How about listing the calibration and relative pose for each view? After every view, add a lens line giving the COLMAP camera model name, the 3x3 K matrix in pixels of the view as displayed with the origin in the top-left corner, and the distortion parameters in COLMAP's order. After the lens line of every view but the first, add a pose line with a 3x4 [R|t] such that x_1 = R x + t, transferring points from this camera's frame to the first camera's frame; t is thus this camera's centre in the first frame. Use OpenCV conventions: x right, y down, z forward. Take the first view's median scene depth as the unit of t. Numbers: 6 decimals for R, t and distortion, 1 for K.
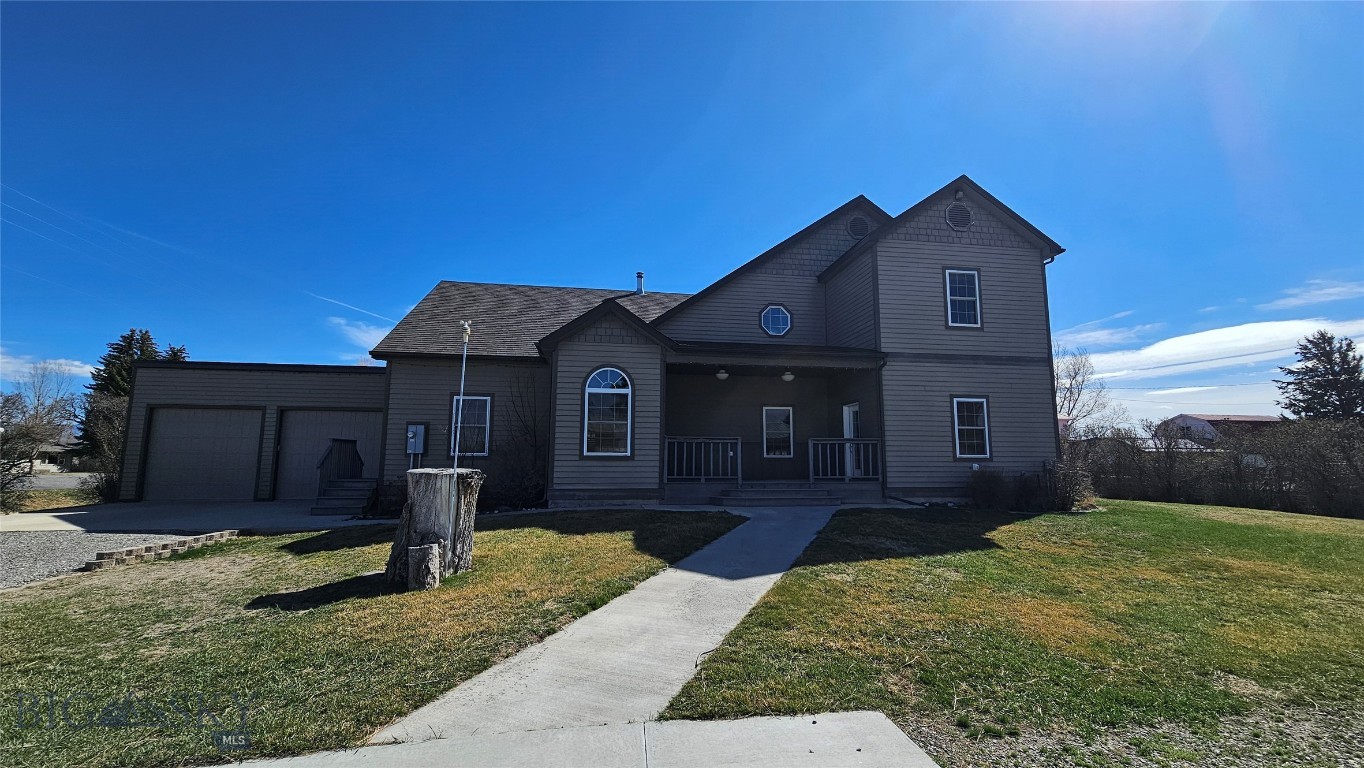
lens RADIAL K [[558.0, 0, 682.0], [0, 558.0, 377.5], [0, 0, 1]] dist [0.000010, 0.000008]
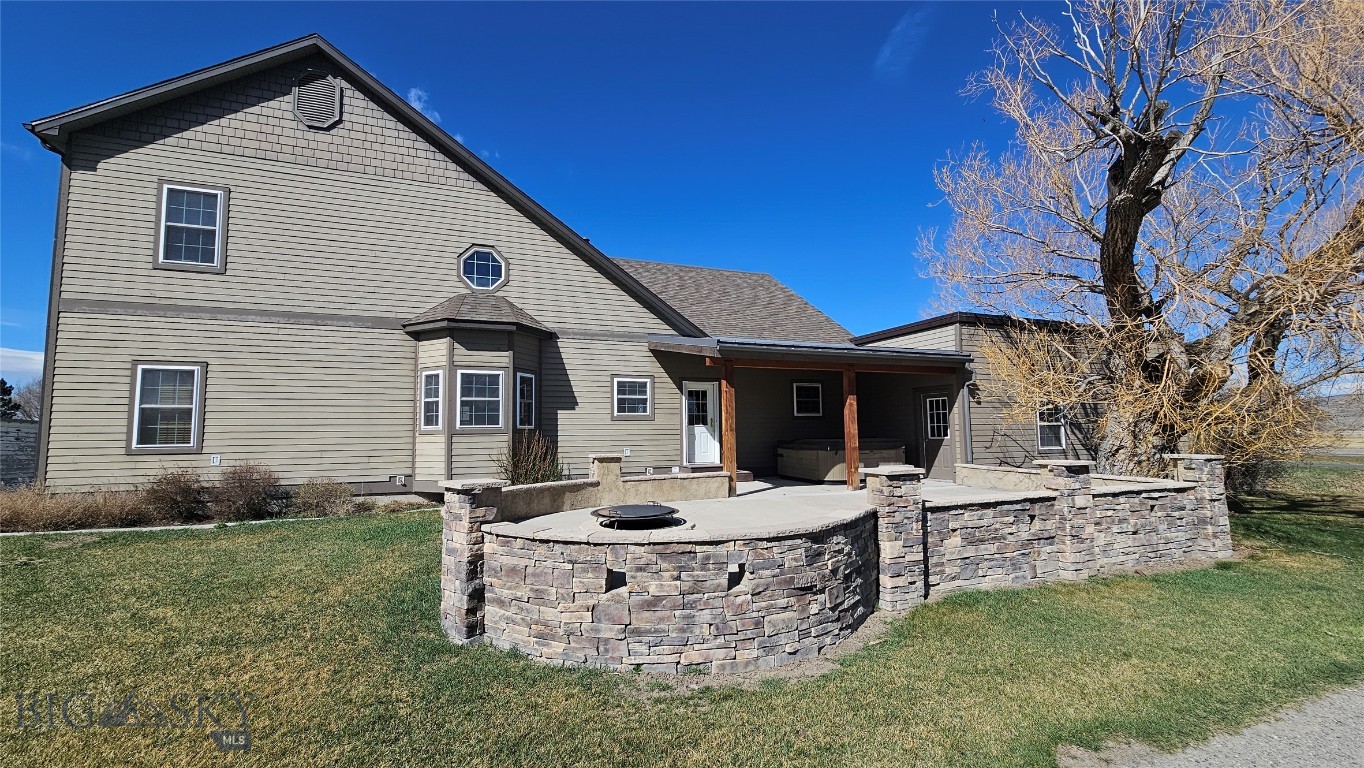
lens RADIAL K [[558.0, 0, 686.4], [0, 558.0, 379.3], [0, 0, 1]] dist [0.000010, 0.000008]
pose [[0.973910, 0.004973, 0.226882, 1.030244], [-0.012144, 0.999469, 0.030223, 0.027136], [-0.226611, -0.032189, 0.973453, 0.163157]]
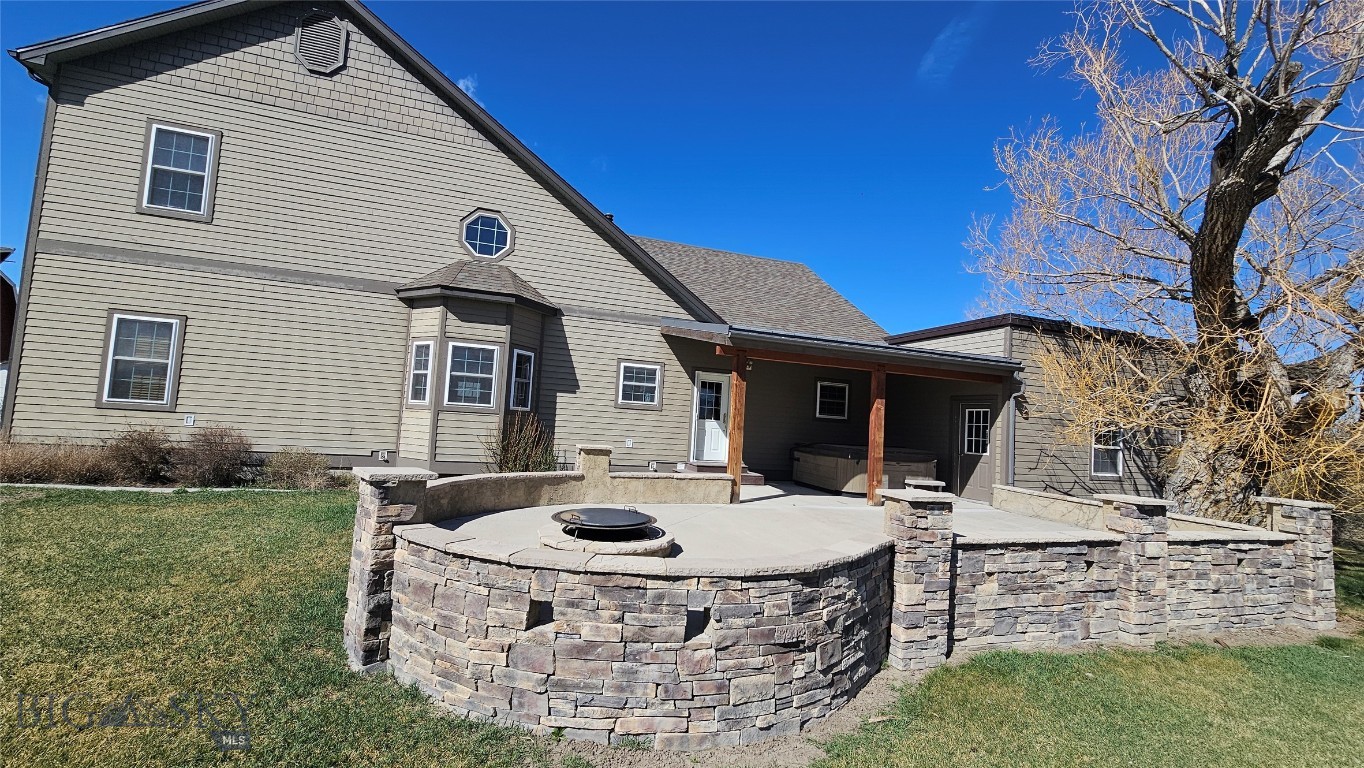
lens RADIAL K [[558.0, 0, 686.8], [0, 558.0, 380.4], [0, 0, 1]] dist [0.000010, 0.000008]
pose [[0.982722, 0.068270, 0.172037, 1.079321], [-0.077947, 0.995696, 0.050127, 0.031354], [-0.167875, -0.062671, 0.983814, 0.234020]]
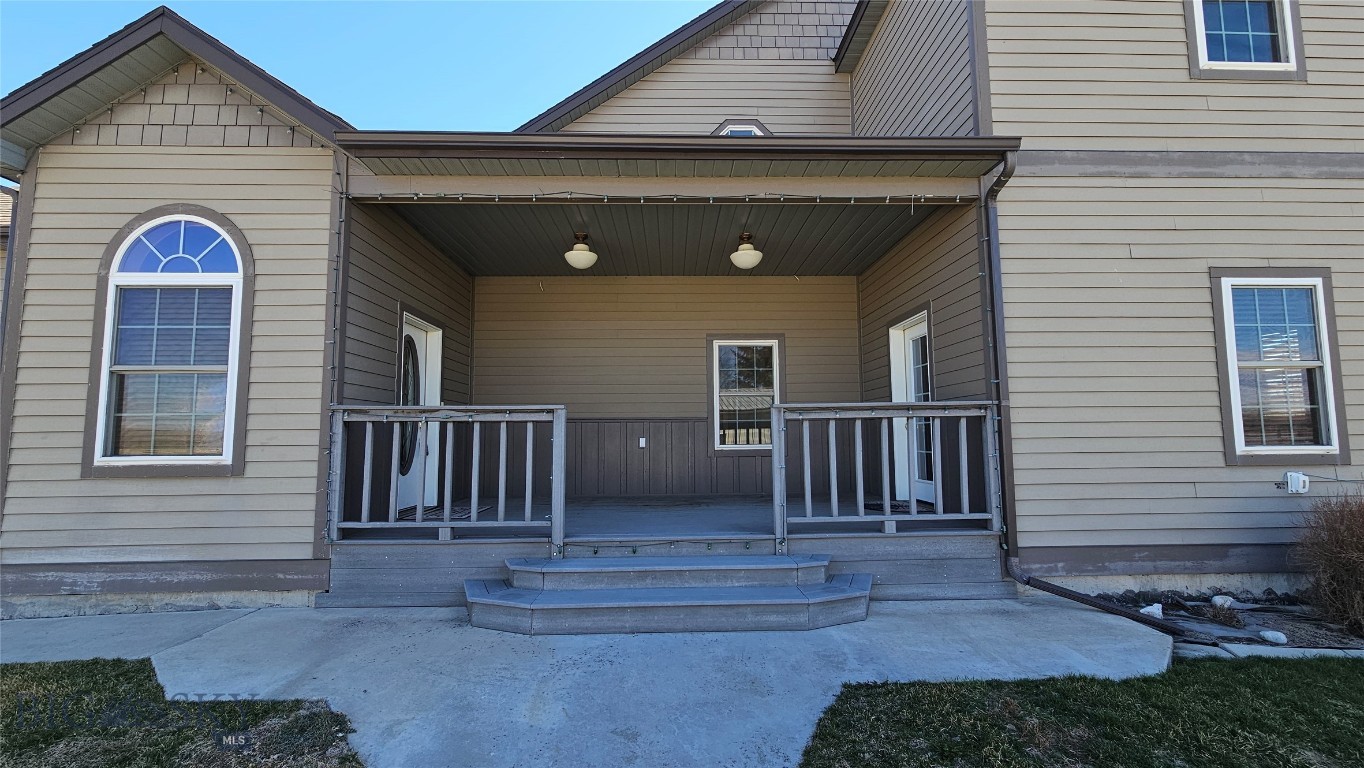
lens RADIAL K [[558.0, 0, 683.7], [0, 558.0, 371.6], [0, 0, 1]] dist [0.000010, 0.000008]
pose [[0.992986, -0.024456, -0.115678, 0.210061], [0.029235, 0.998780, 0.039806, 0.072691], [0.114563, -0.042908, 0.992489, 0.647699]]
